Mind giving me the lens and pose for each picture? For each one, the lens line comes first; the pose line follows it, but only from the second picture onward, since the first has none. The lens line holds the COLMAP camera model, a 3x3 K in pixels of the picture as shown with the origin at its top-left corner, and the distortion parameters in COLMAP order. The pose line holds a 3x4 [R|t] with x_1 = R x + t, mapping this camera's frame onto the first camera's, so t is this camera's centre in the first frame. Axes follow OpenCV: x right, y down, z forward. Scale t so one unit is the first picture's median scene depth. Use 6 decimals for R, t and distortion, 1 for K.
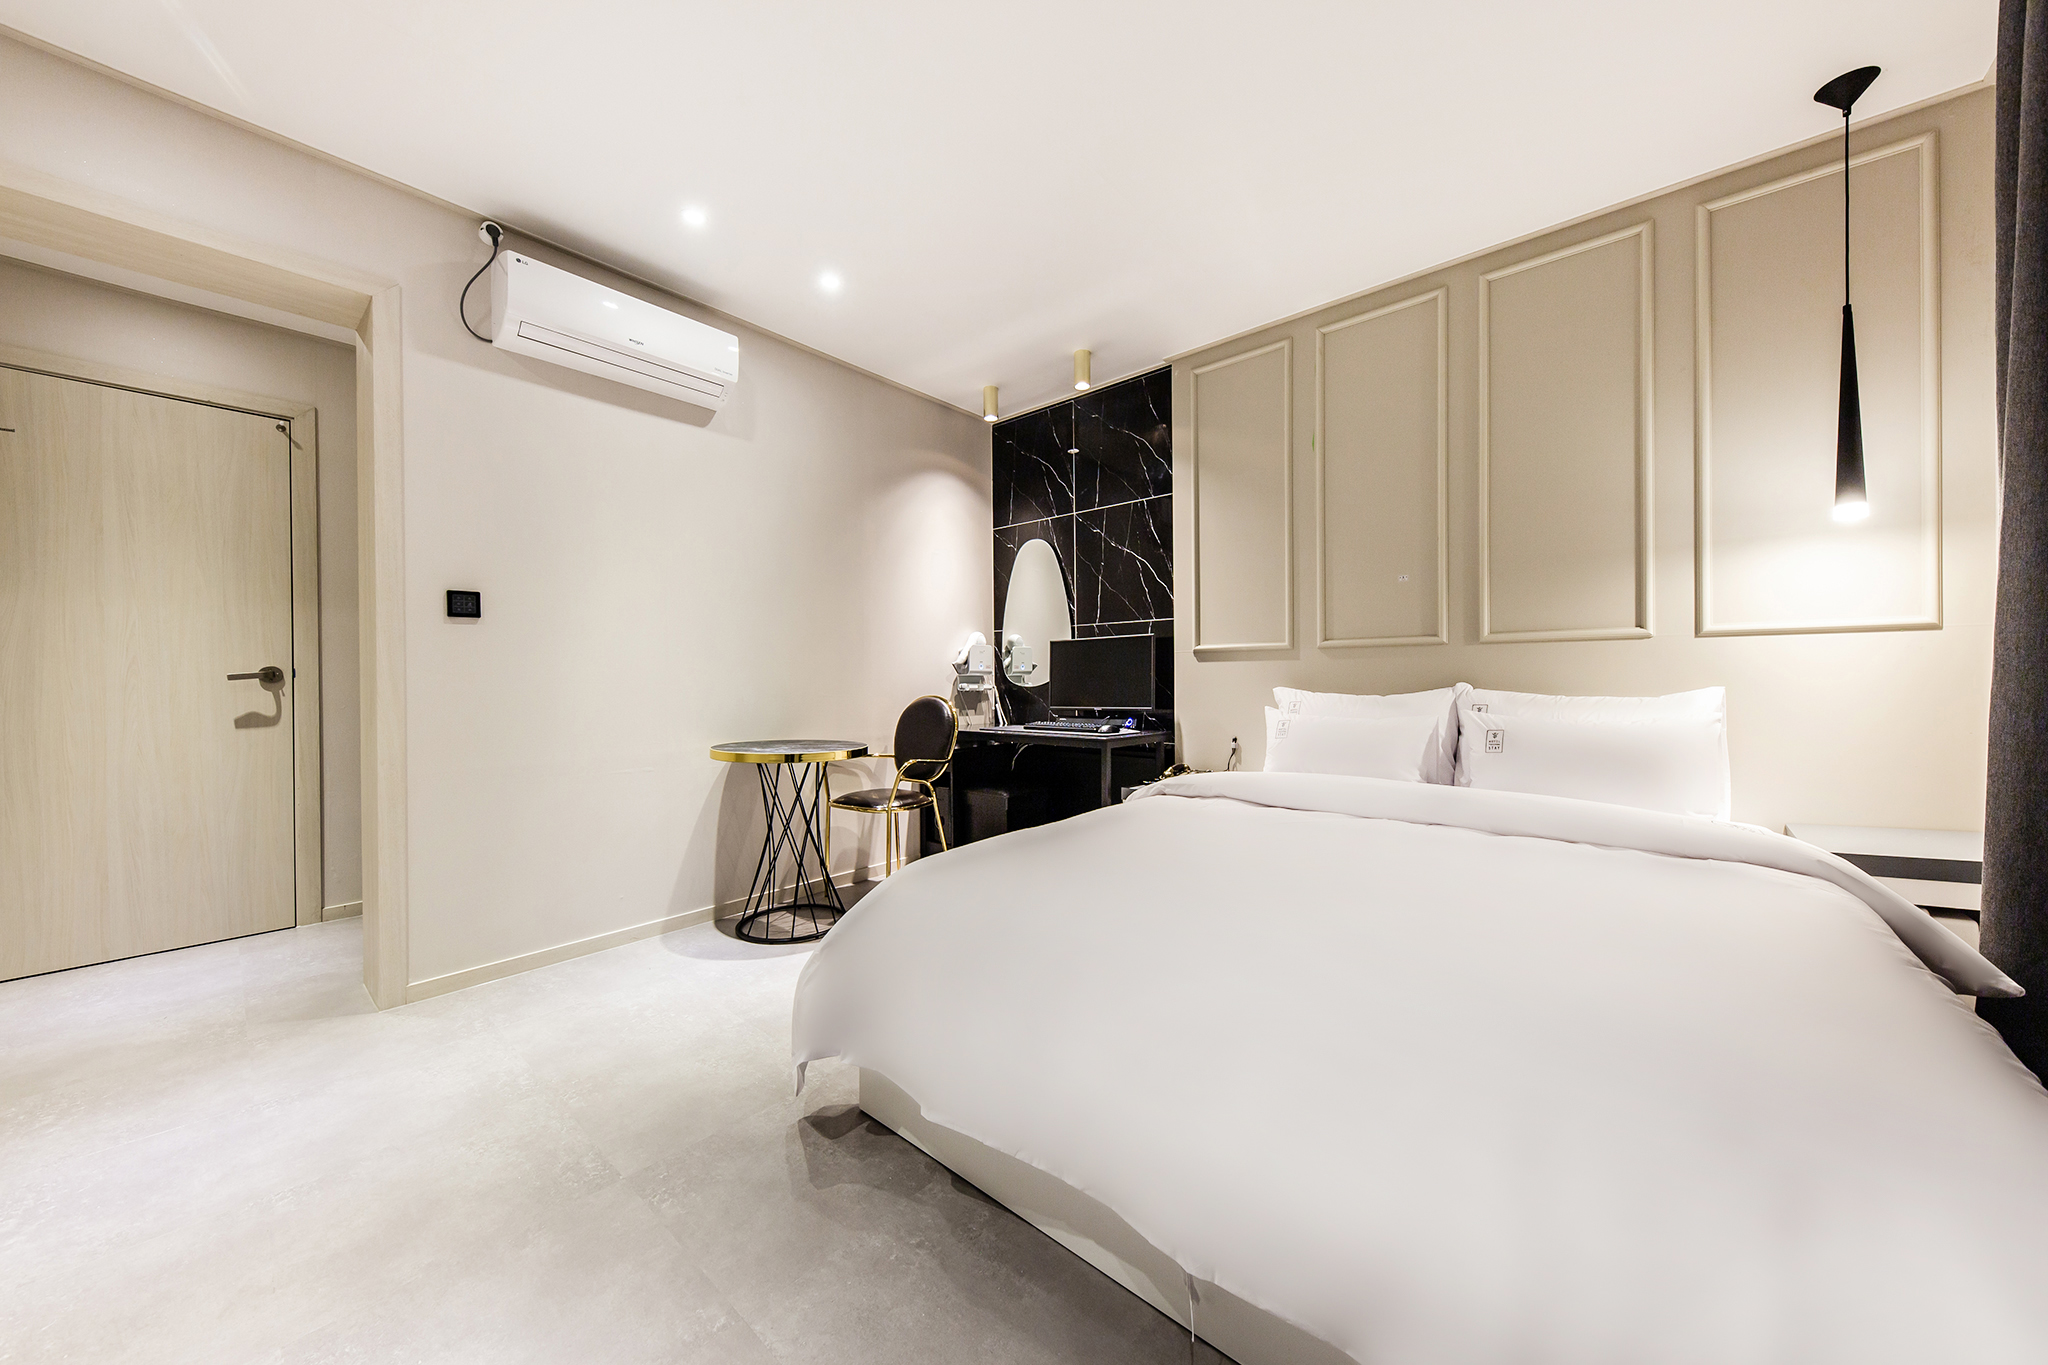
lens RADIAL K [[707.6, 0, 1024.0], [0, 707.6, 682.5], [0, 0, 1]] dist [0.001195, -0.000012]
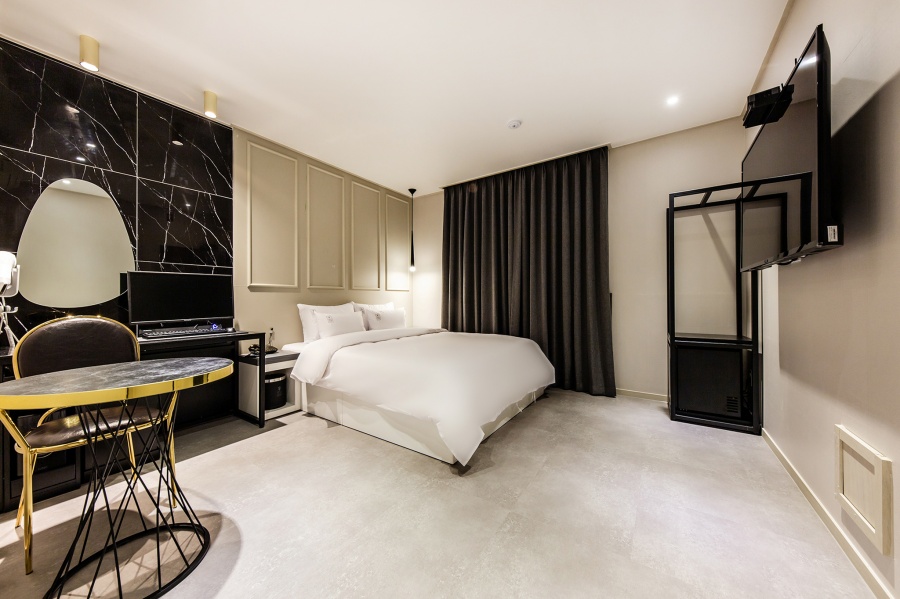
lens RADIAL K [[310.9, 0, 450.0], [0, 310.9, 299.5], [0, 0, 1]] dist [0.001195, -0.000012]
pose [[-0.123931, 0.009880, 0.992242, -0.703577], [0.017038, 0.999824, -0.007827, 0.007906], [-0.992145, 0.015936, -0.124078, 0.593686]]
